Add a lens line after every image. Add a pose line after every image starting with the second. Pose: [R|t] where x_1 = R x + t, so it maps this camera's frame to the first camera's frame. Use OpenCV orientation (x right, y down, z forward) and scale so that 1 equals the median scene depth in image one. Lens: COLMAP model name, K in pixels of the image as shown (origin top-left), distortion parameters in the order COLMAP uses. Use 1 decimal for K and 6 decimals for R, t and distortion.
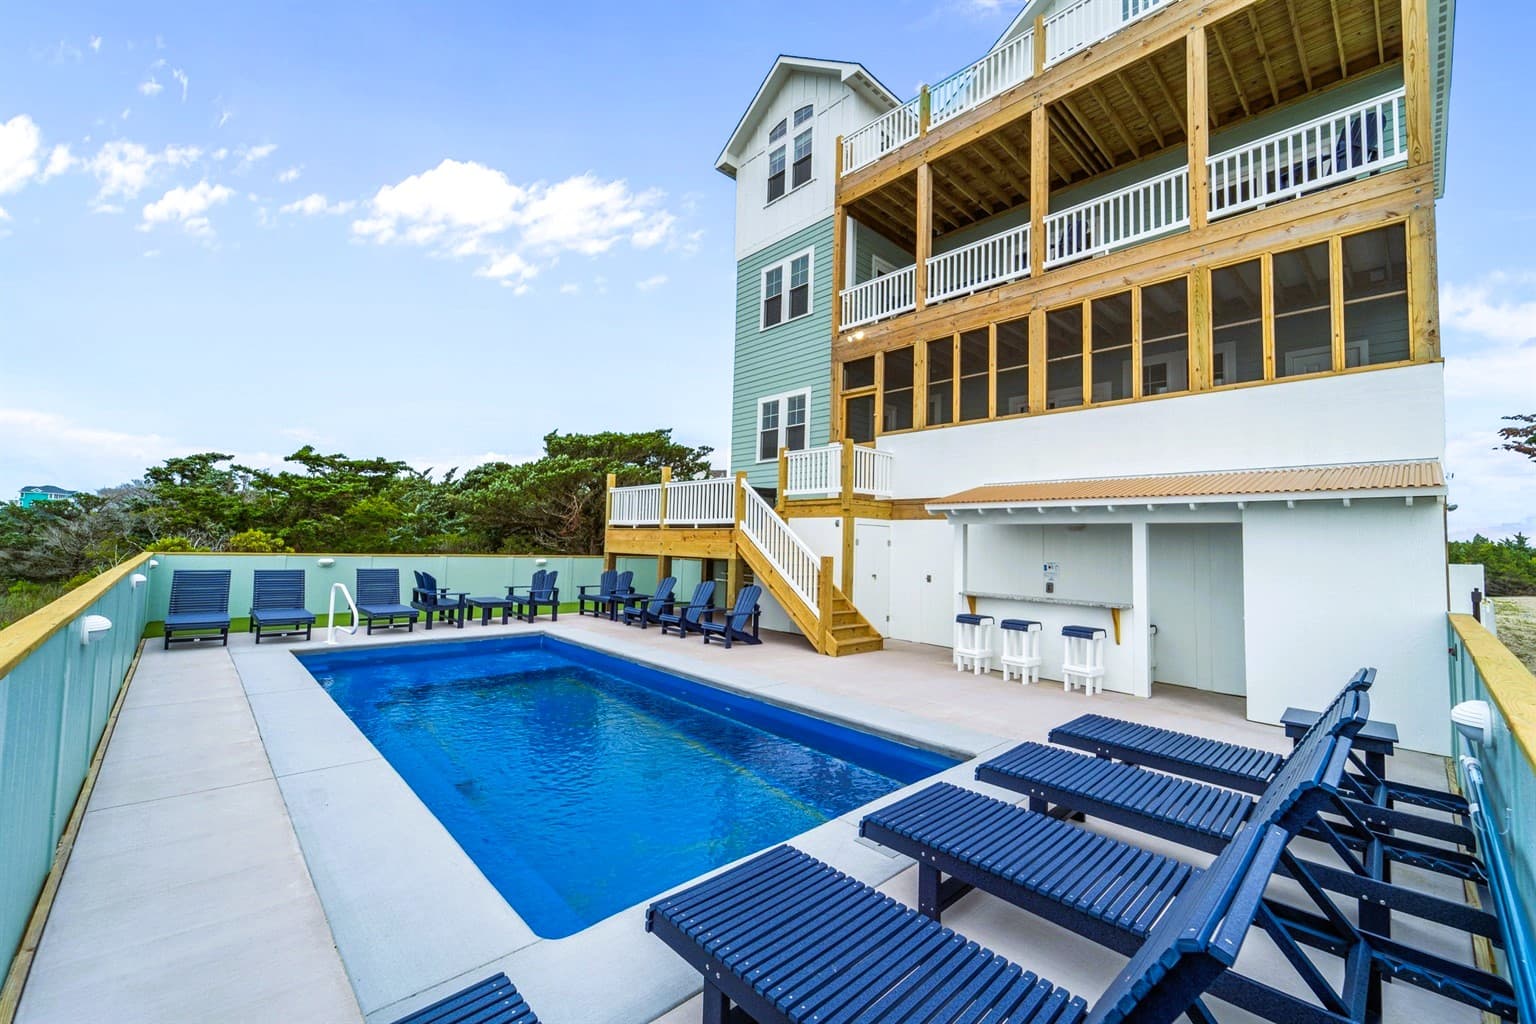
lens RADIAL K [[617.7, 0, 762.9], [0, 617.7, 505.9], [0, 0, 1]] dist [-0.001064, -0.000038]
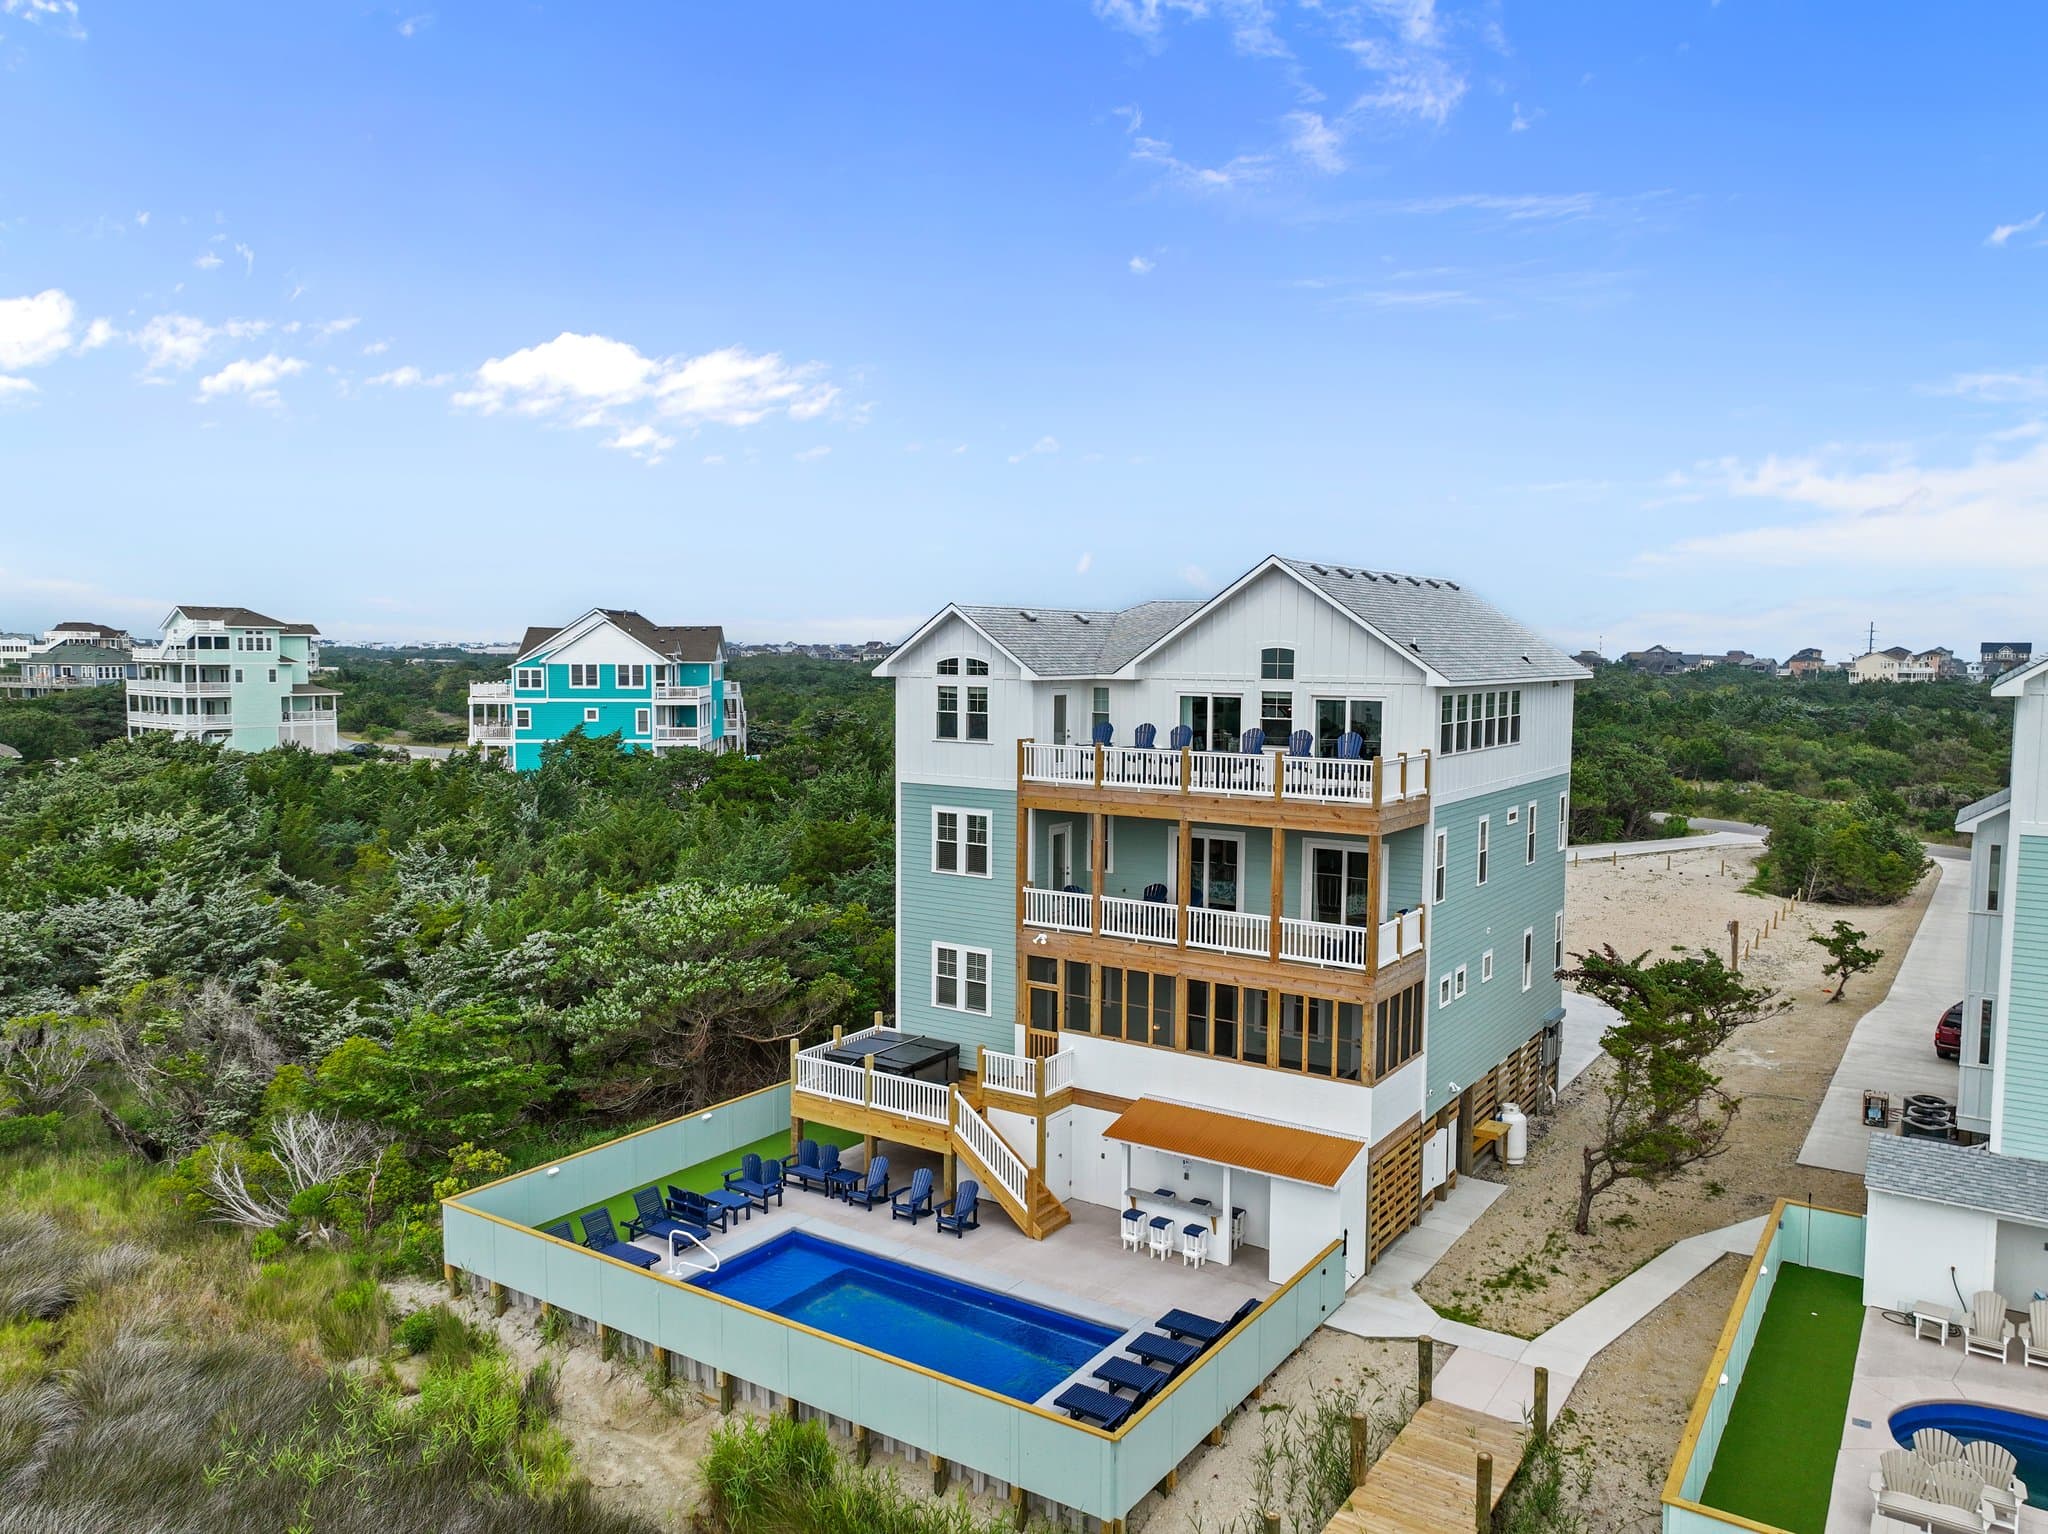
lens RADIAL K [[1447.1, 0, 1024.0], [0, 1447.1, 767.0], [0, 0, 1]] dist [0.021578, 0.000504]
pose [[0.974756, -0.039485, 0.219752, -0.482751], [0.007619, 0.989548, 0.144006, -1.041763], [-0.223141, -0.138696, 0.964869, -1.626882]]
